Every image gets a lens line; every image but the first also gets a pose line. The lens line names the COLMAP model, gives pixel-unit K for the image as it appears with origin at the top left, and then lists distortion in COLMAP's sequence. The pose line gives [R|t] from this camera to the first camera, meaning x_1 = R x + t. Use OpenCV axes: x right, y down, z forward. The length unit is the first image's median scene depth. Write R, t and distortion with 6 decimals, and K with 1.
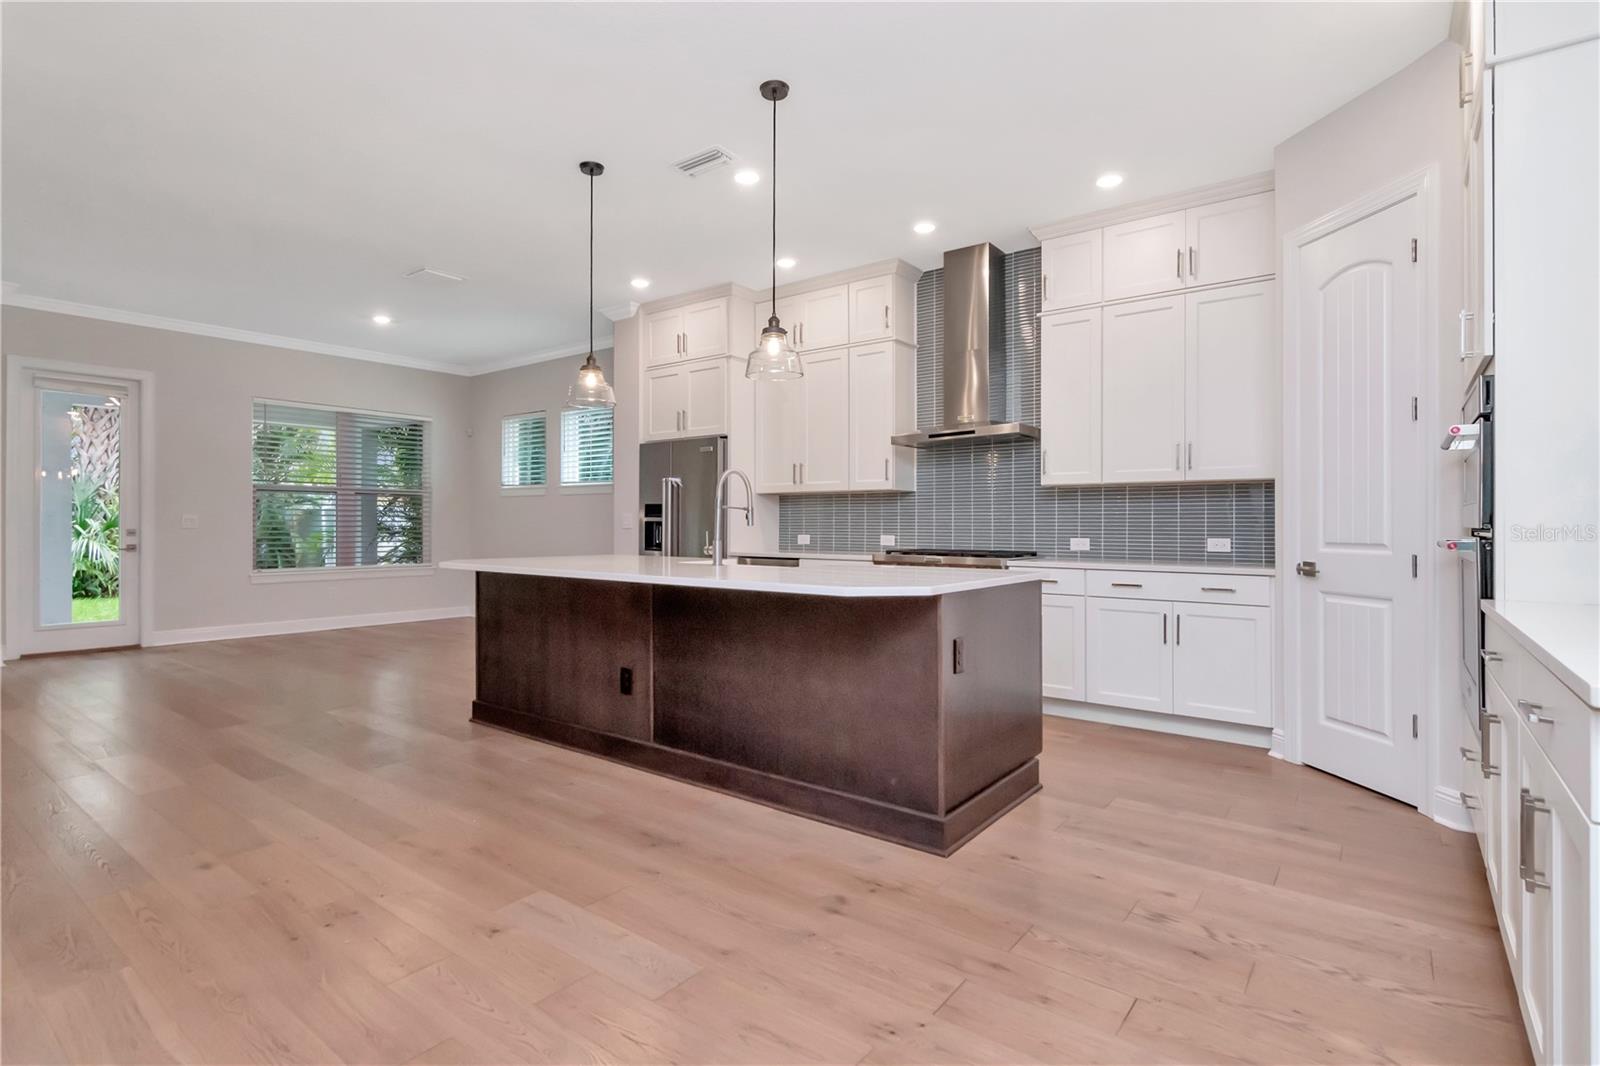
lens RADIAL K [[788.6, 0, 800.0], [0, 788.6, 528.0], [0, 0, 1]] dist [-0.000890, -0.000622]
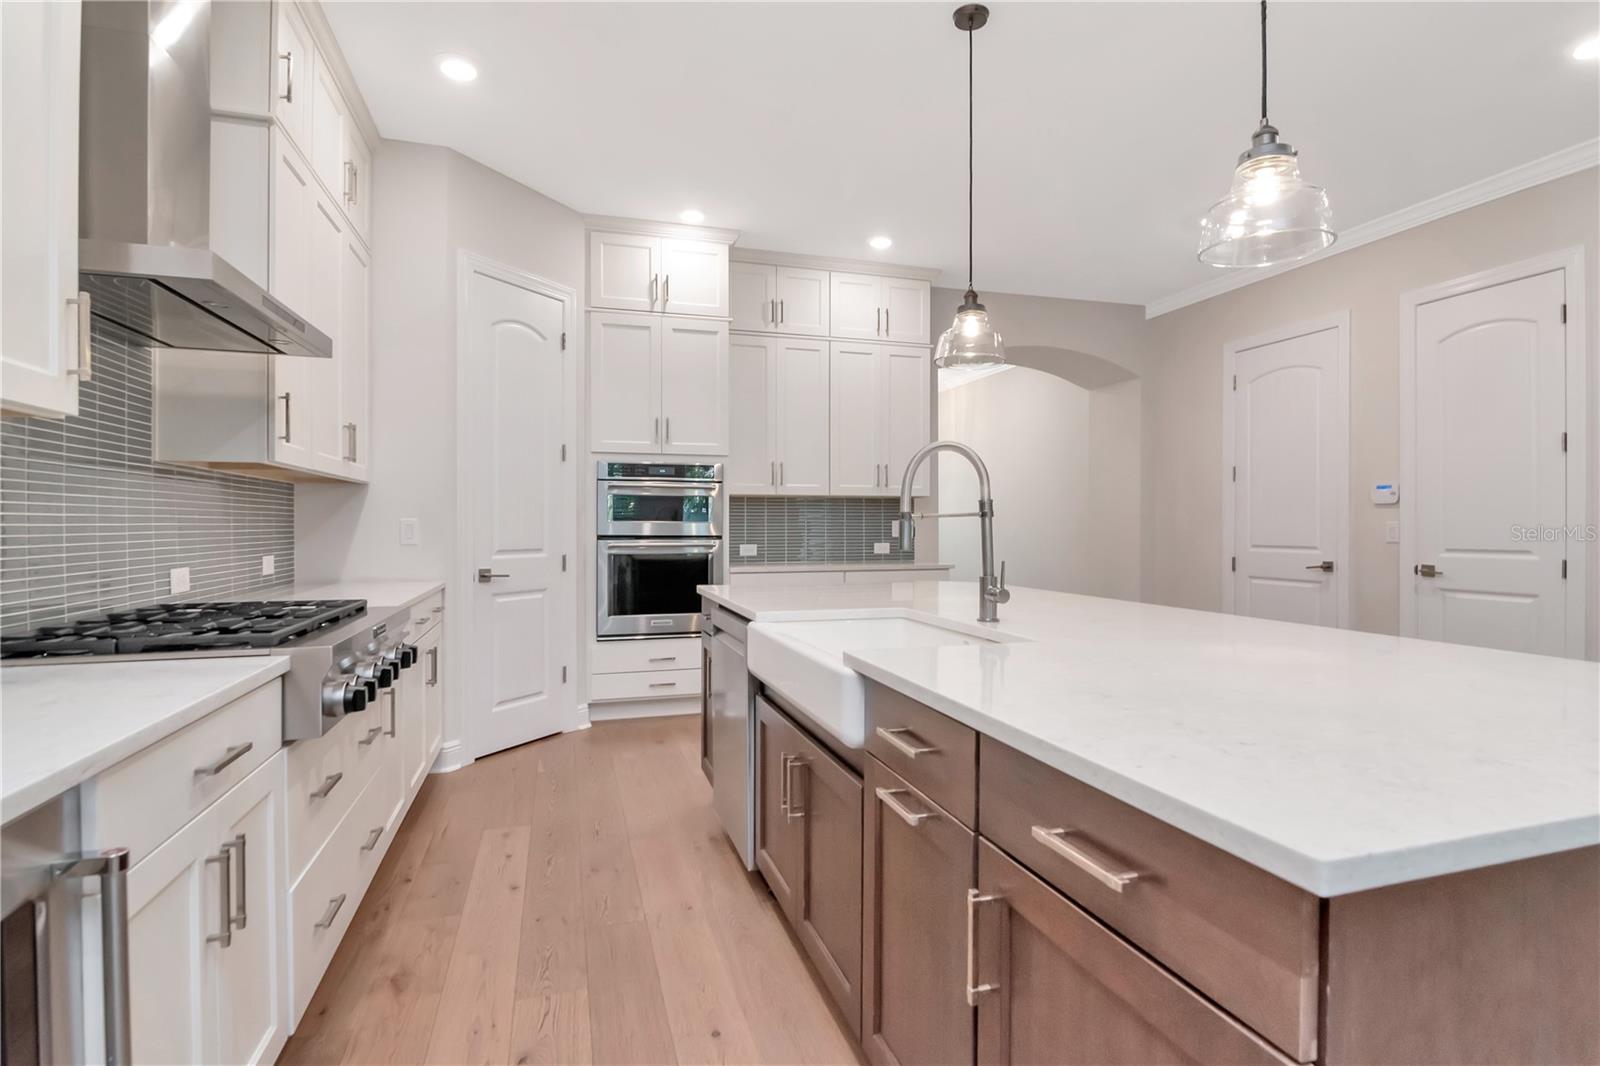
lens RADIAL K [[794.0, 0, 802.4], [0, 794.0, 528.5], [0, 0, 1]] dist [-0.002048, -0.009150]
pose [[-0.814519, -0.006564, 0.580100, -0.211894], [-0.001986, 0.999962, 0.008527, -0.014360], [-0.580134, 0.005793, -0.814501, 1.003923]]
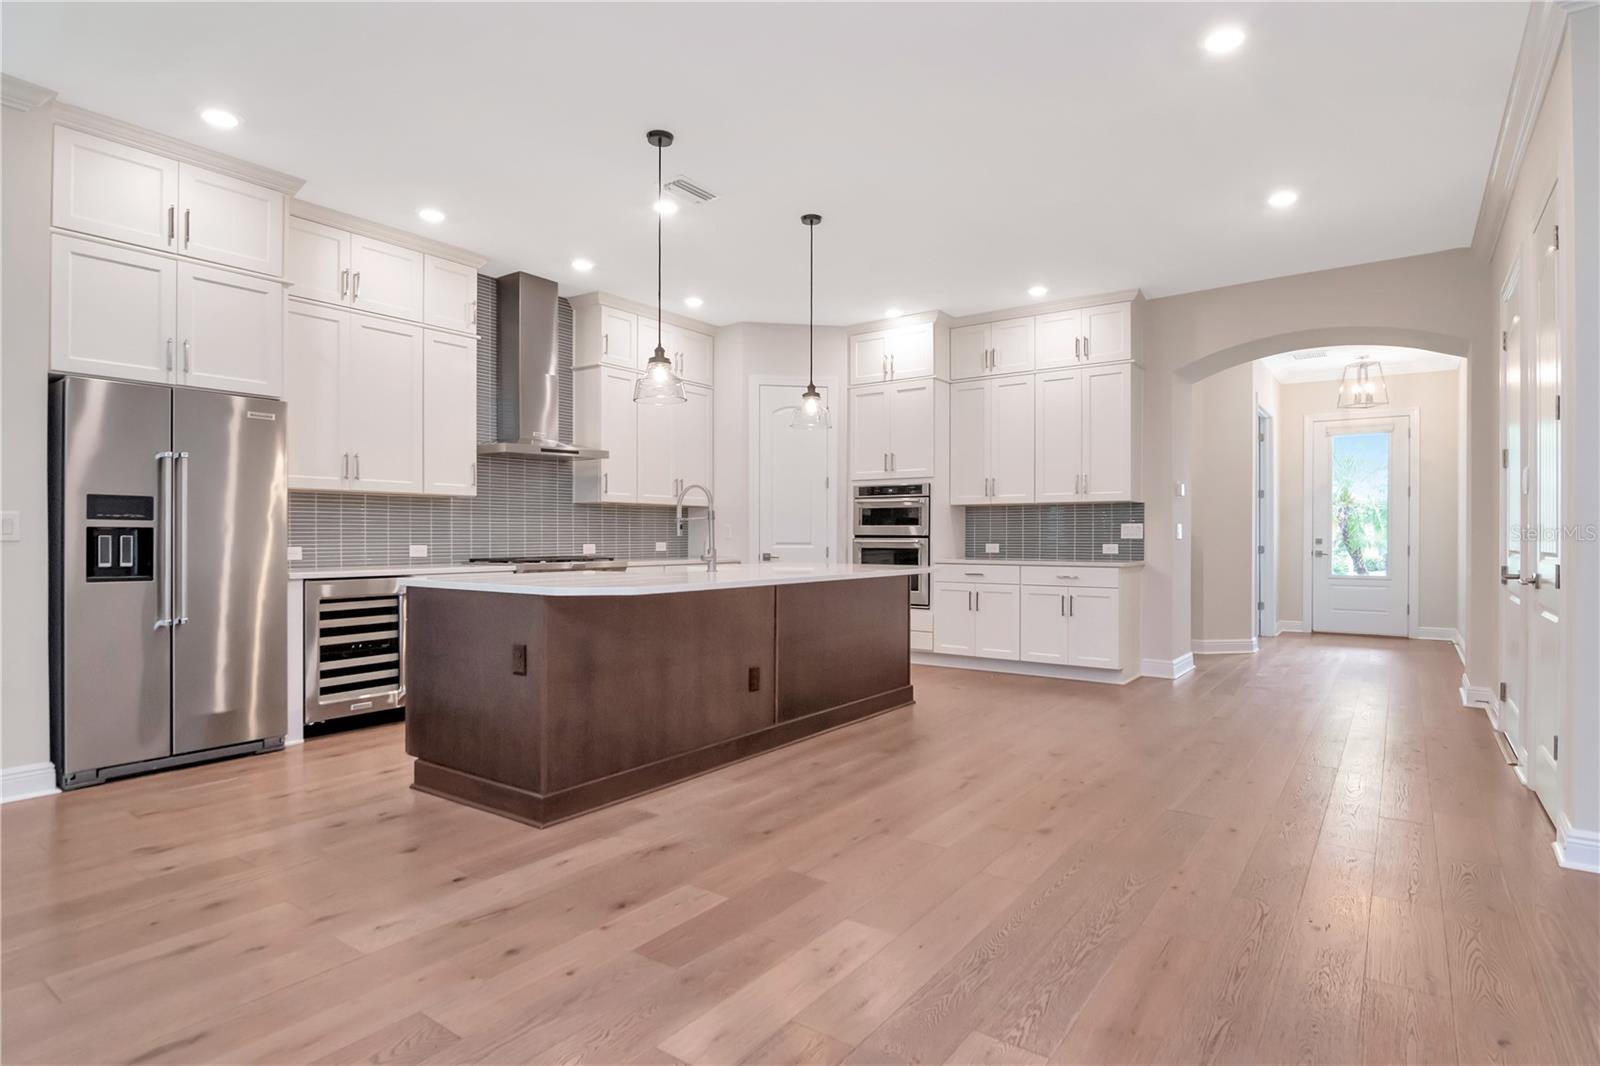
lens RADIAL K [[841.5, 0, 807.5], [0, 841.5, 535.0], [0, 0, 1]] dist [0.001161, -0.000721]
pose [[-0.034041, -0.003285, 0.999415, -0.850210], [0.001292, 0.999994, 0.003331, -0.004782], [-0.999420, 0.001404, -0.034036, 0.595959]]
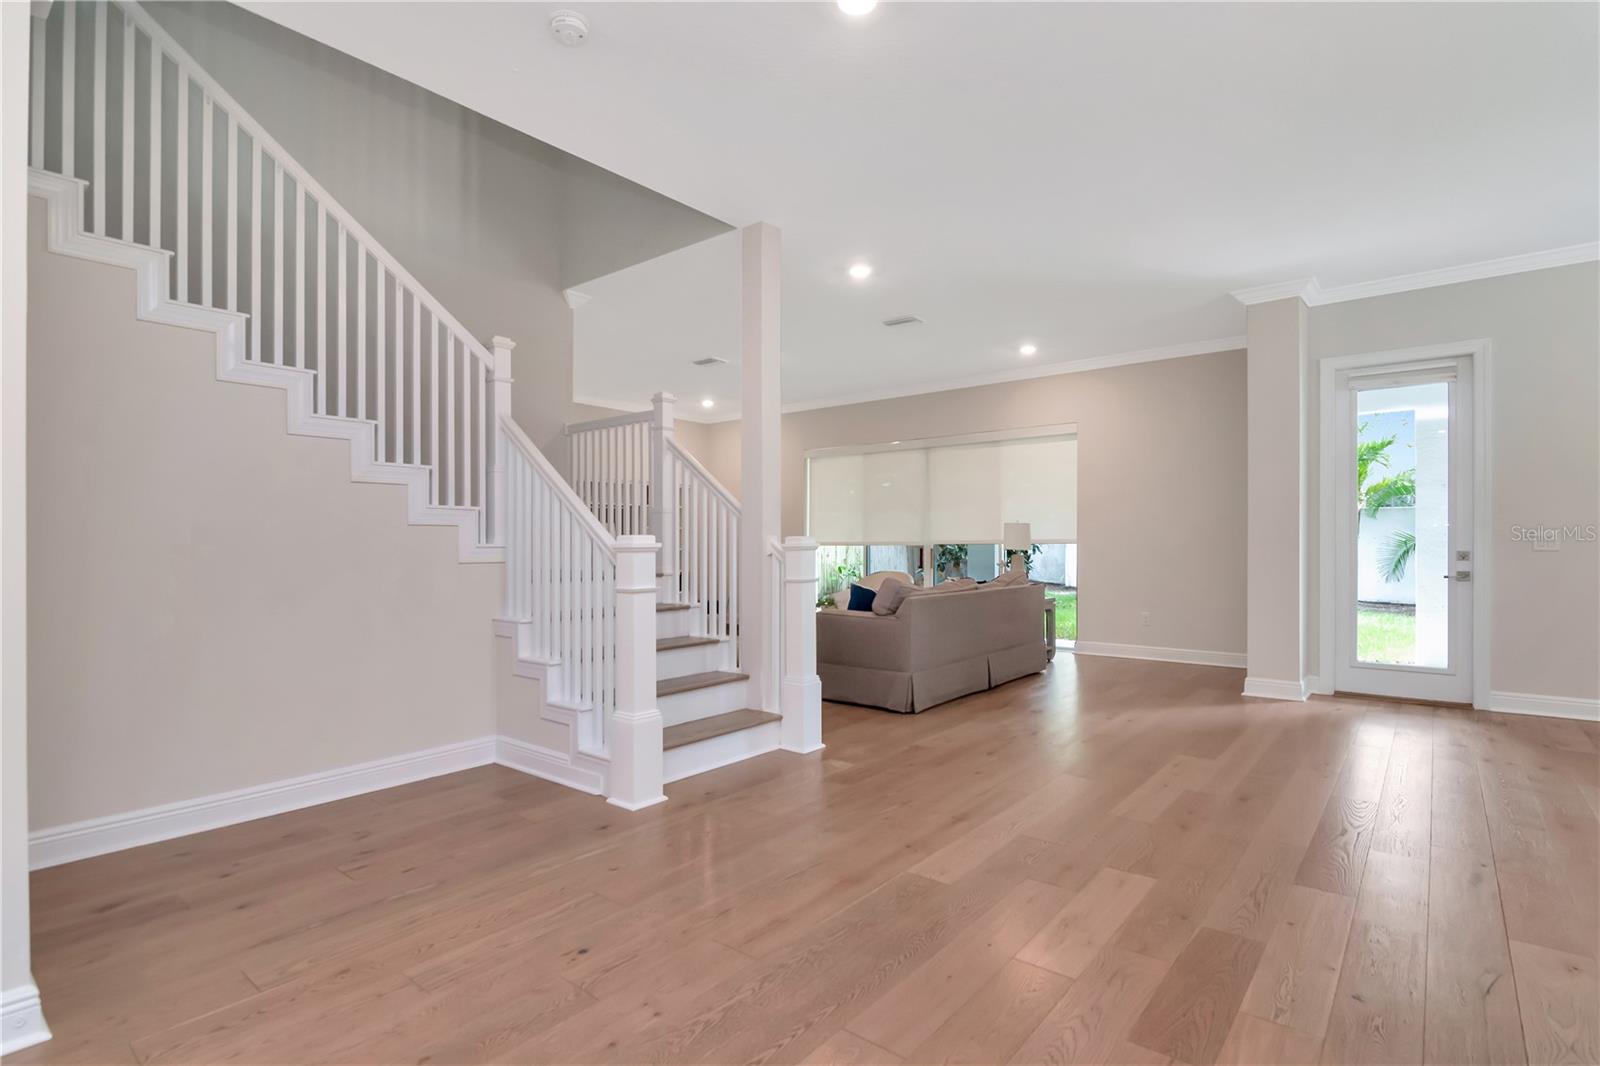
lens RADIAL K [[787.8, 0, 803.6], [0, 787.8, 545.8], [0, 0, 1]] dist [-0.000053, -0.000339]
pose [[-0.024979, -0.003031, -0.999683, -0.083328], [0.002608, 0.999992, -0.003097, -0.003980], [0.999685, -0.002685, -0.024971, 0.451994]]
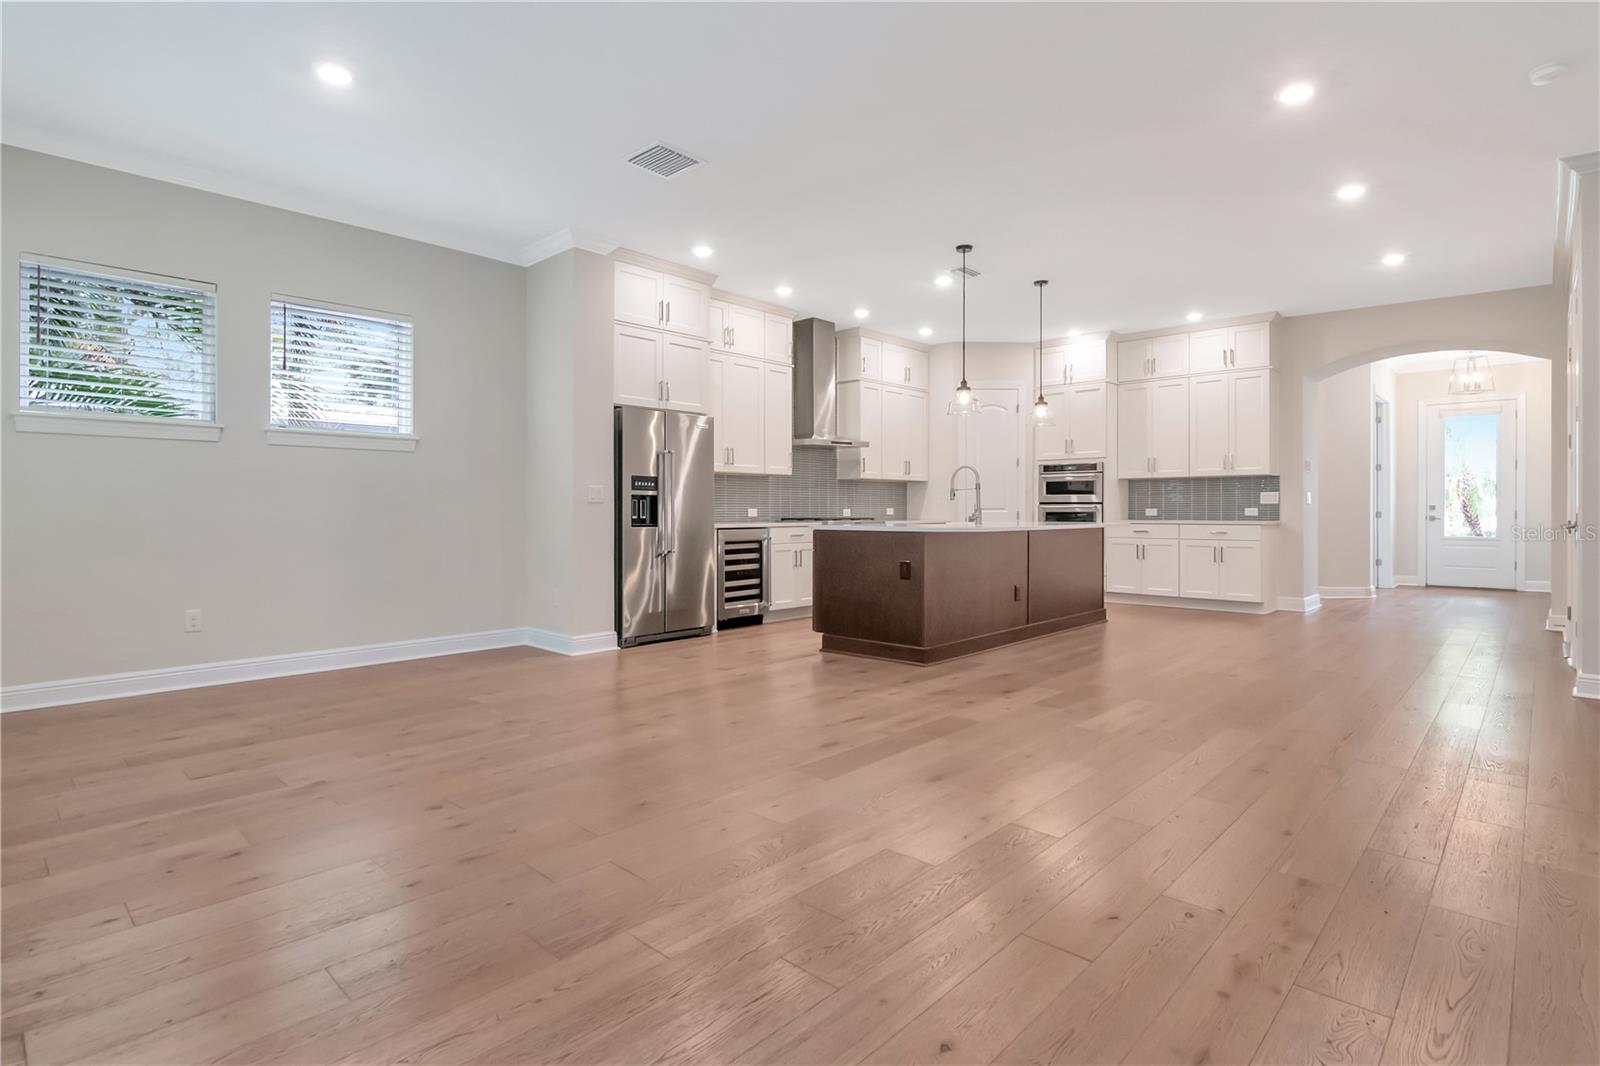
lens RADIAL K [[804.9, 0, 796.1], [0, 804.9, 510.6], [0, 0, 1]] dist [-0.002037, -0.001671]
pose [[0.100249, -0.004443, 0.994952, -1.202414], [0.004097, 0.999983, 0.004053, 0.007282], [-0.994954, 0.003670, 0.100266, 0.797530]]
